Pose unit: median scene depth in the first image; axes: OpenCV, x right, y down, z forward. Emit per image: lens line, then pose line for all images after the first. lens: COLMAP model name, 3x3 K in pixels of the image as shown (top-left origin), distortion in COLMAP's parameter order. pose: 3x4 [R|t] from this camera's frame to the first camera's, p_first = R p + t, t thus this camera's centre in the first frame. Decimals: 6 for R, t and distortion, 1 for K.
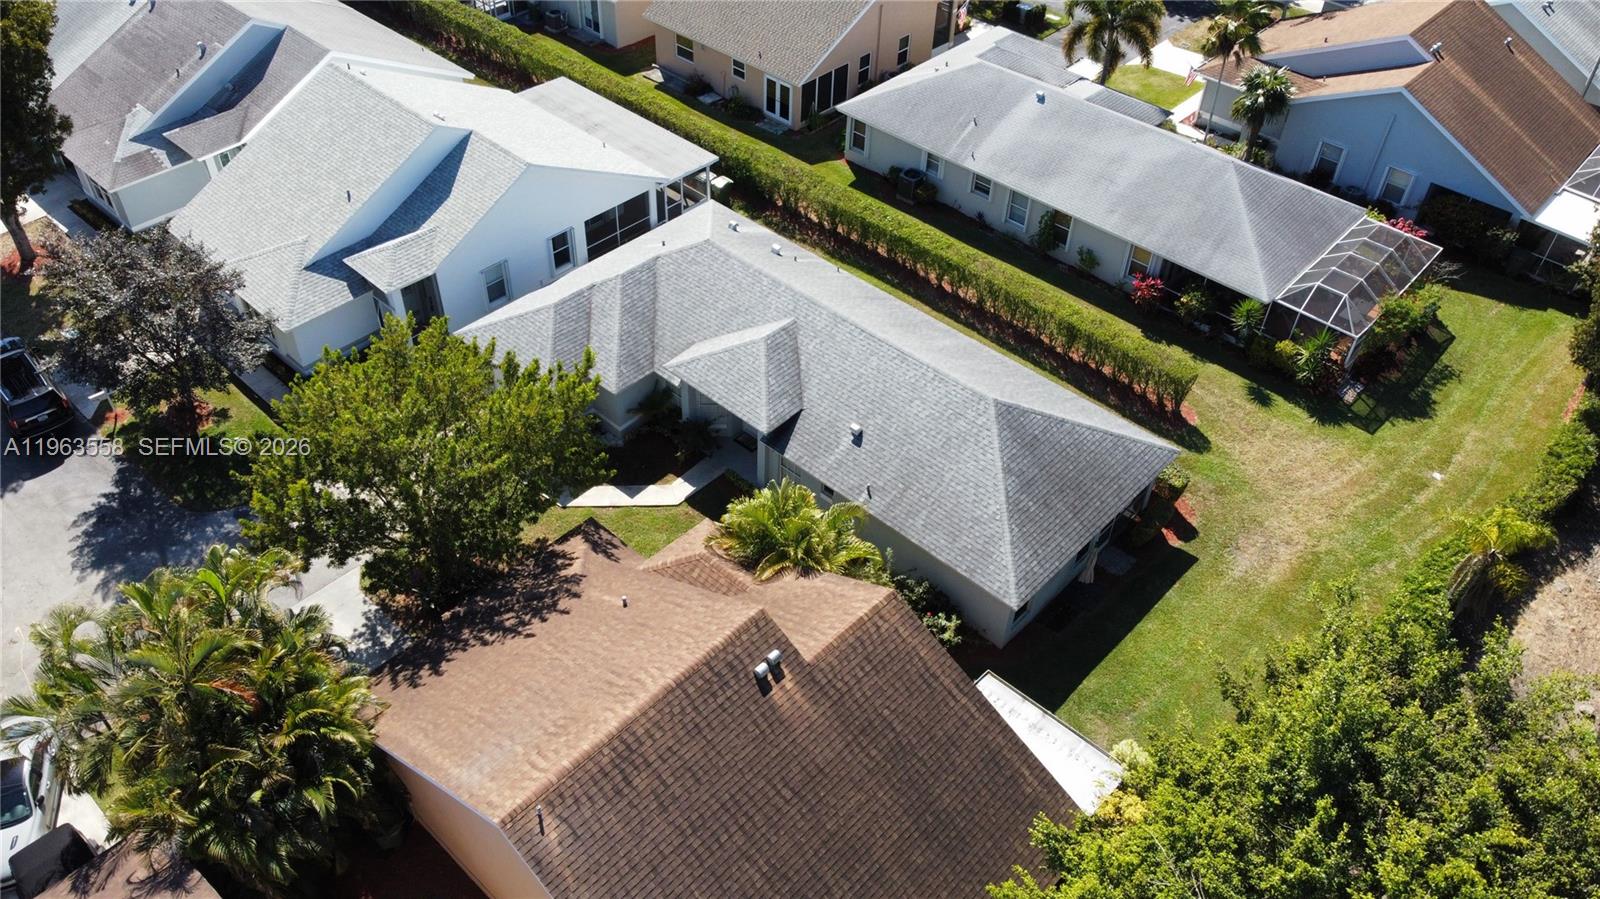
lens RADIAL K [[1214.2, 0, 793.5], [0, 1214.2, 444.5], [0, 0, 1]] dist [-0.005849, 0.004802]
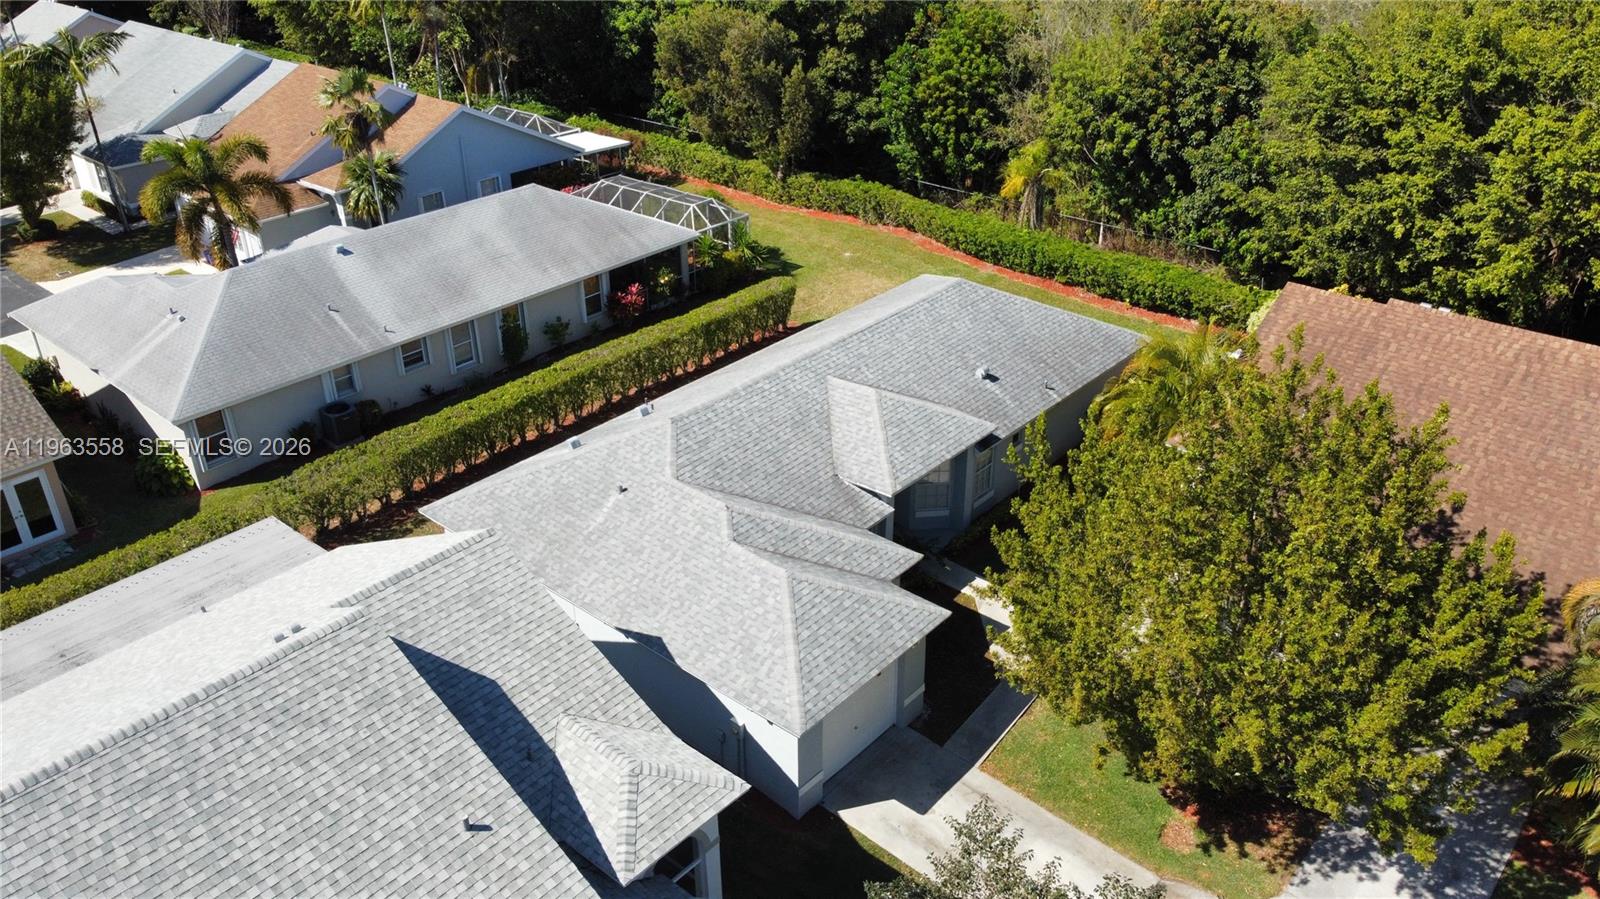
lens RADIAL K [[1214.2, 0, 793.5], [0, 1214.2, 444.5], [0, 0, 1]] dist [-0.005849, 0.004802]
pose [[-0.026898, -0.501225, 0.864899, -0.611040], [0.683223, 0.622368, 0.381922, -0.340390], [-0.729715, 0.601191, 0.325708, 0.666051]]
